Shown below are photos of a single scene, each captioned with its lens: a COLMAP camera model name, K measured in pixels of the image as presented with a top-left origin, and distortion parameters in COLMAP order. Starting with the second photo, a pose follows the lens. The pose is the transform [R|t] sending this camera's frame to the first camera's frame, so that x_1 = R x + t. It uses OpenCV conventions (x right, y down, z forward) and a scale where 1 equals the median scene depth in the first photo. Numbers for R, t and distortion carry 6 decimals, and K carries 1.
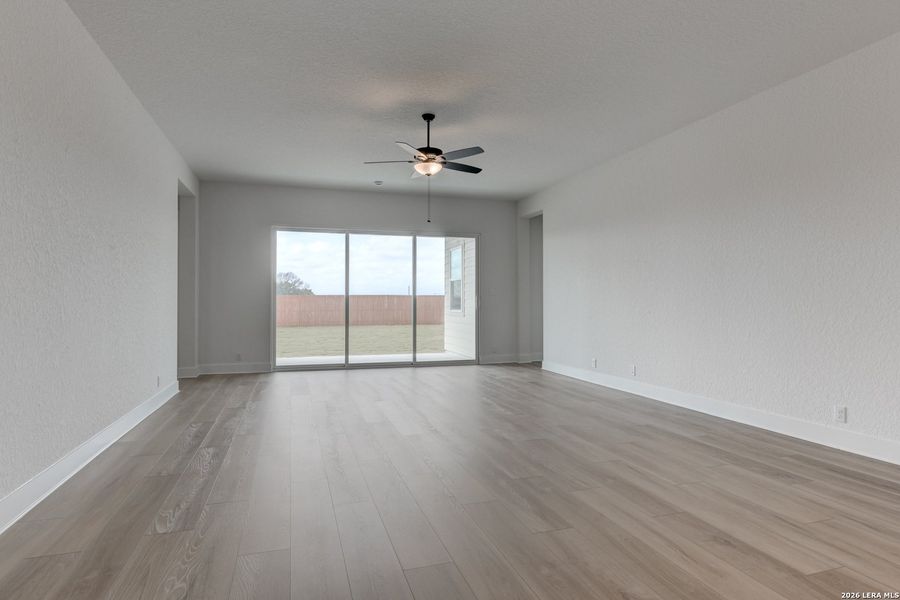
lens RADIAL K [[477.7, 0, 447.1], [0, 477.7, 307.8], [0, 0, 1]] dist [0.003330, -0.003455]
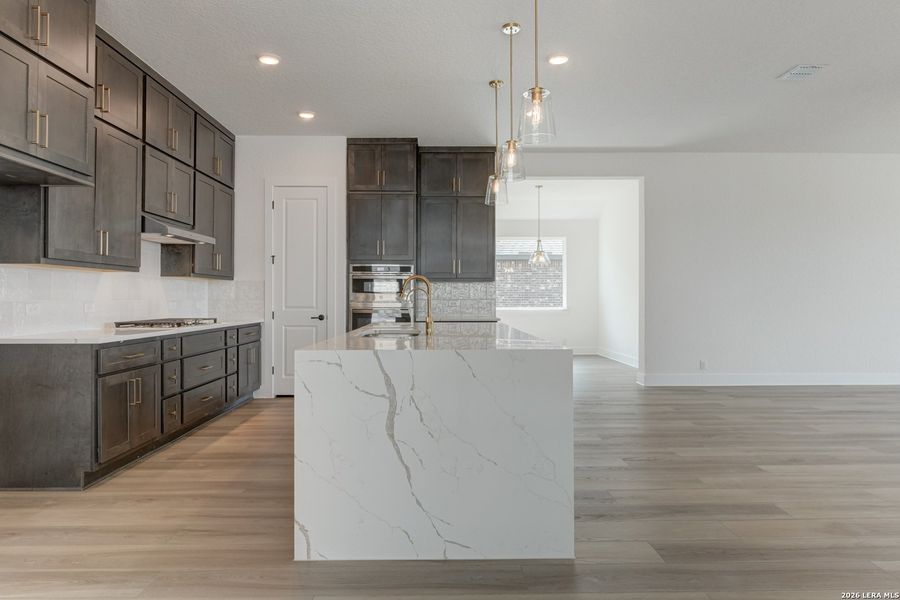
lens RADIAL K [[548.8, 0, 448.3], [0, 548.8, 295.2], [0, 0, 1]] dist [0.001531, 0.004640]
pose [[-0.284819, -0.006415, -0.958560, 1.020166], [-0.009861, 0.999944, -0.003762, 0.001266], [0.958531, 0.008381, -0.284866, 0.190887]]
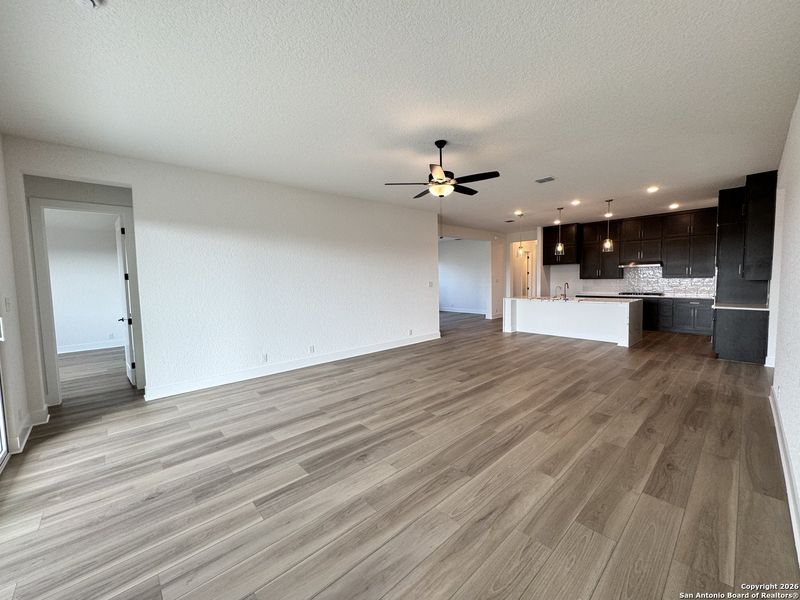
lens RADIAL K [[318.8, 0, 392.1], [0, 318.8, 303.2], [0, 0, 1]] dist [-0.004238, 0.001244]
pose [[-0.399378, -0.063200, 0.914605, -0.621275], [0.037067, 0.995692, 0.084989, -0.086544], [-0.916037, 0.067844, -0.395315, 1.257593]]
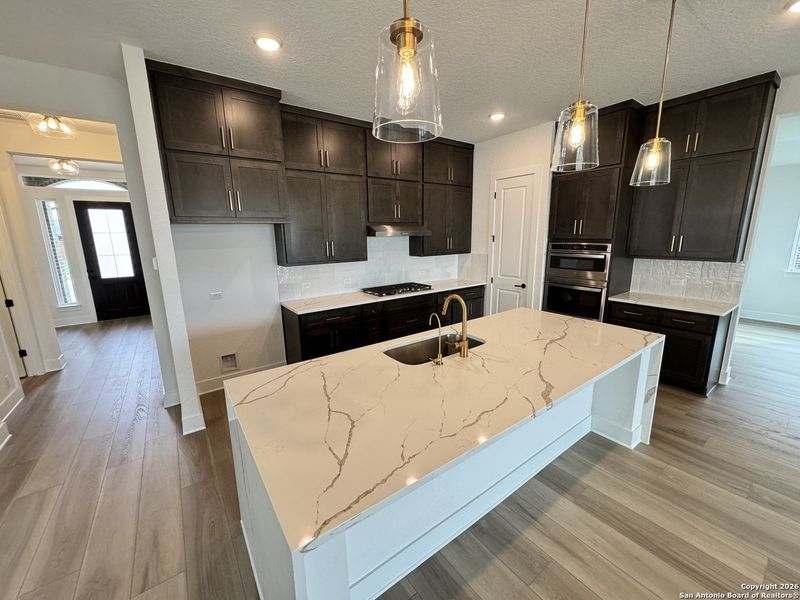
lens RADIAL K [[318.8, 0, 399.2], [0, 318.8, 299.2], [0, 0, 1]] dist [-0.004238, 0.001244]
pose [[-0.948915, 0.078170, -0.305694, 0.561256], [0.011218, 0.976571, 0.214902, -0.101757], [0.315331, 0.200494, -0.927560, 0.286987]]
